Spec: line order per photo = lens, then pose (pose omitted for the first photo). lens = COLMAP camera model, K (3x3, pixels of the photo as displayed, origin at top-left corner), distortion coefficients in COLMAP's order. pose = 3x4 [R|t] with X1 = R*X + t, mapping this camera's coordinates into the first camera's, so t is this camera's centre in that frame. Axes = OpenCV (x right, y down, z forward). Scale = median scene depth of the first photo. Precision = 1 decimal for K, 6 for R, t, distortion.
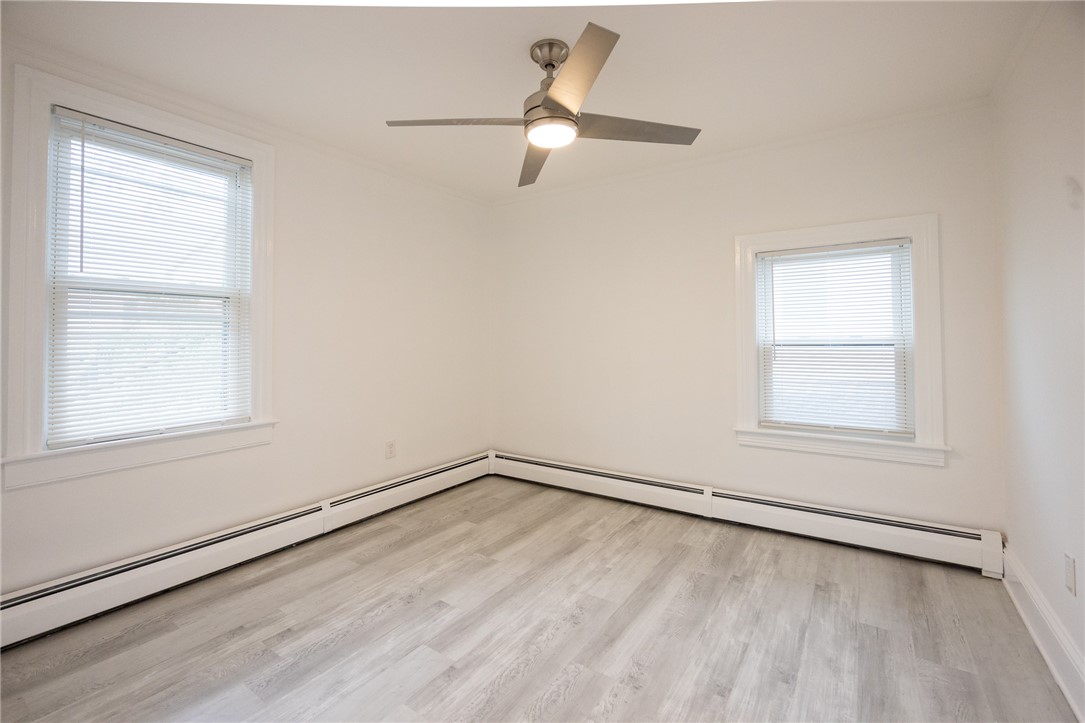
lens RADIAL K [[482.6, 0, 547.2], [0, 482.6, 351.1], [0, 0, 1]] dist [-0.006443, -0.000394]
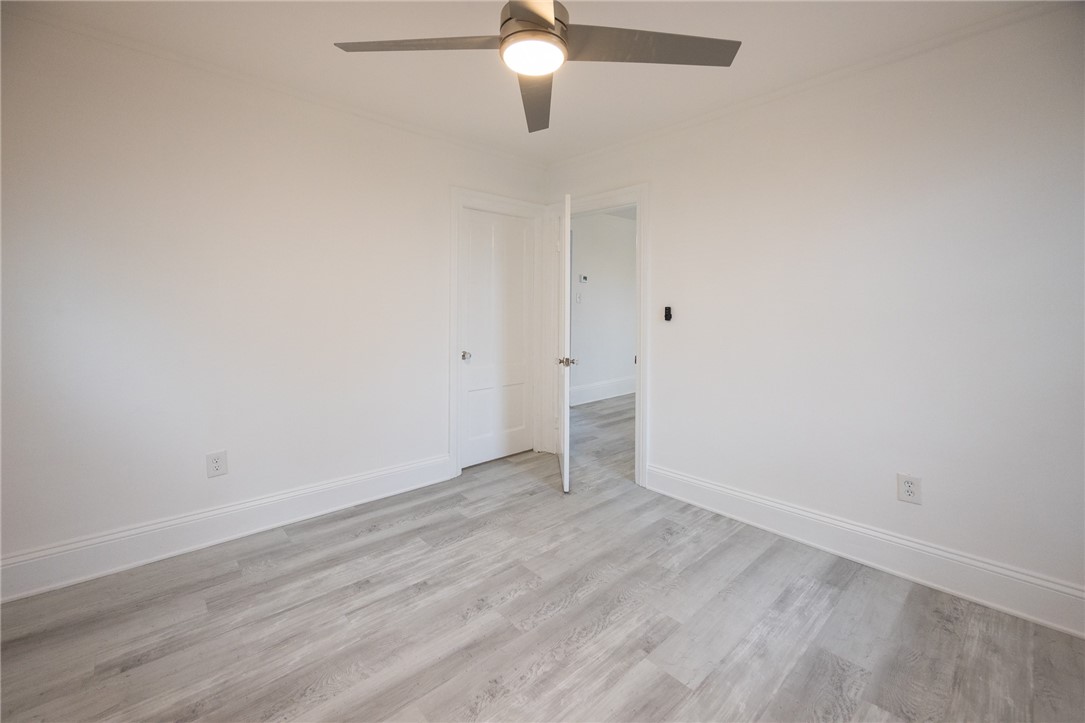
lens RADIAL K [[440.9, 0, 542.5], [0, 440.9, 361.5], [0, 0, 1]] dist [0.001486, 0.000619]
pose [[-0.972819, -0.028040, 0.229862, -0.153558], [0.004283, 0.990293, 0.138929, -0.027263], [-0.231527, 0.136137, -0.963256, 1.541309]]
